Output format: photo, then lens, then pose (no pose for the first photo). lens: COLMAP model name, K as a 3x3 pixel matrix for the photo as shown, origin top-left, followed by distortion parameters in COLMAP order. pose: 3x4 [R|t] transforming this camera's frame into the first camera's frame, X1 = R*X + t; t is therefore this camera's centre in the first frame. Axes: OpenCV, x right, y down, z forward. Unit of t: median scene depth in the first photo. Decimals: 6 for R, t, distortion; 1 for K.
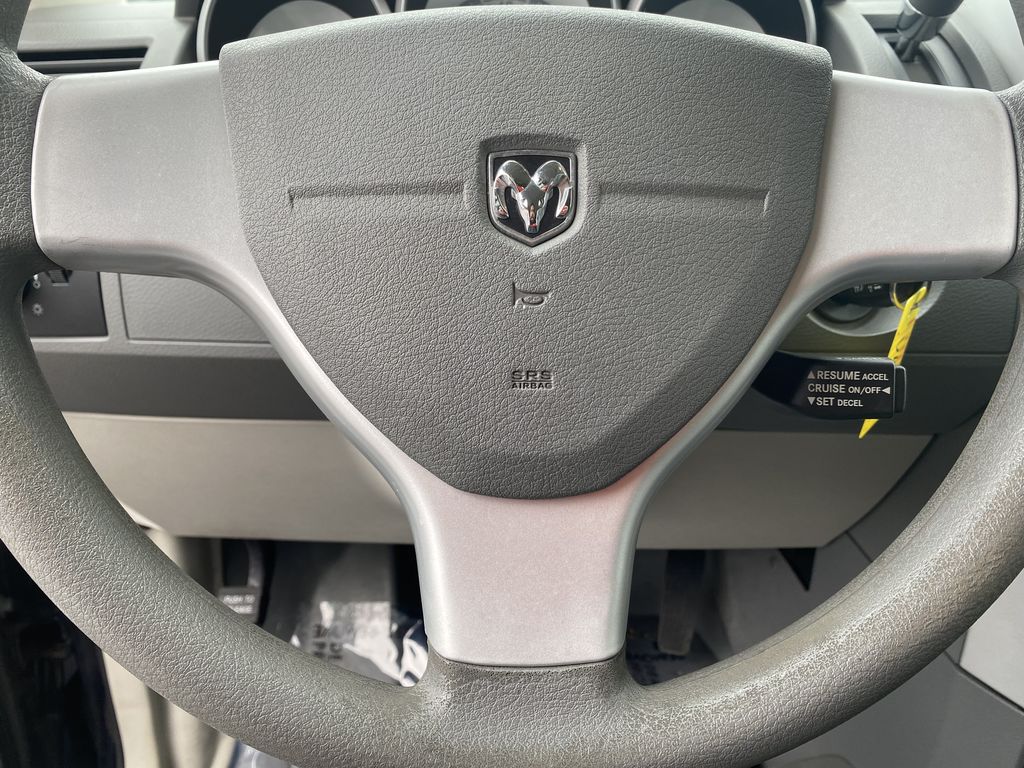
lens RADIAL K [[778.3, 0, 509.3], [0, 778.3, 370.2], [0, 0, 1]] dist [0.014723, -0.004900]
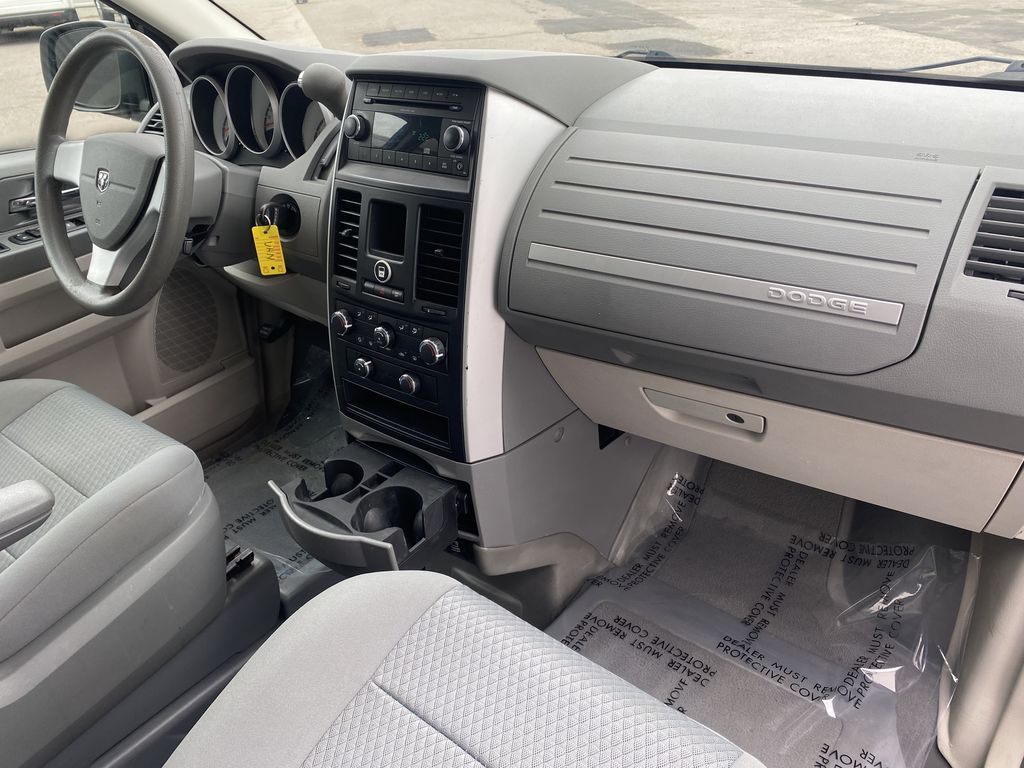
lens RADIAL K [[772.6, 0, 492.3], [0, 772.6, 386.4], [0, 0, 1]] dist [0.007730, -0.003657]
pose [[0.763776, 0.283858, -0.579717, 4.742690], [-0.195191, 0.957636, 0.211741, -0.478520], [0.615262, -0.048567, 0.786826, -1.228778]]
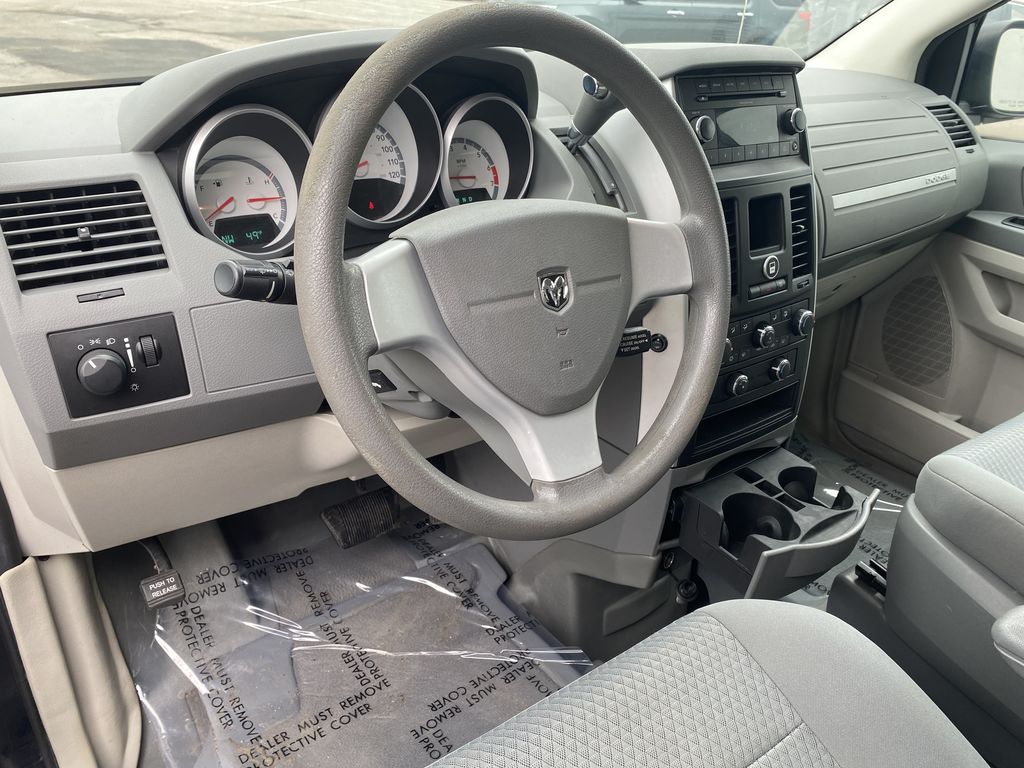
lens RADIAL K [[786.3, 0, 511.3], [0, 786.3, 373.1], [0, 0, 1]] dist [0.031895, -0.002795]
pose [[0.817140, -0.213768, 0.535336, -1.453440], [0.164830, 0.976569, 0.138362, -0.334726], [-0.552370, -0.024822, 0.833229, -0.987506]]
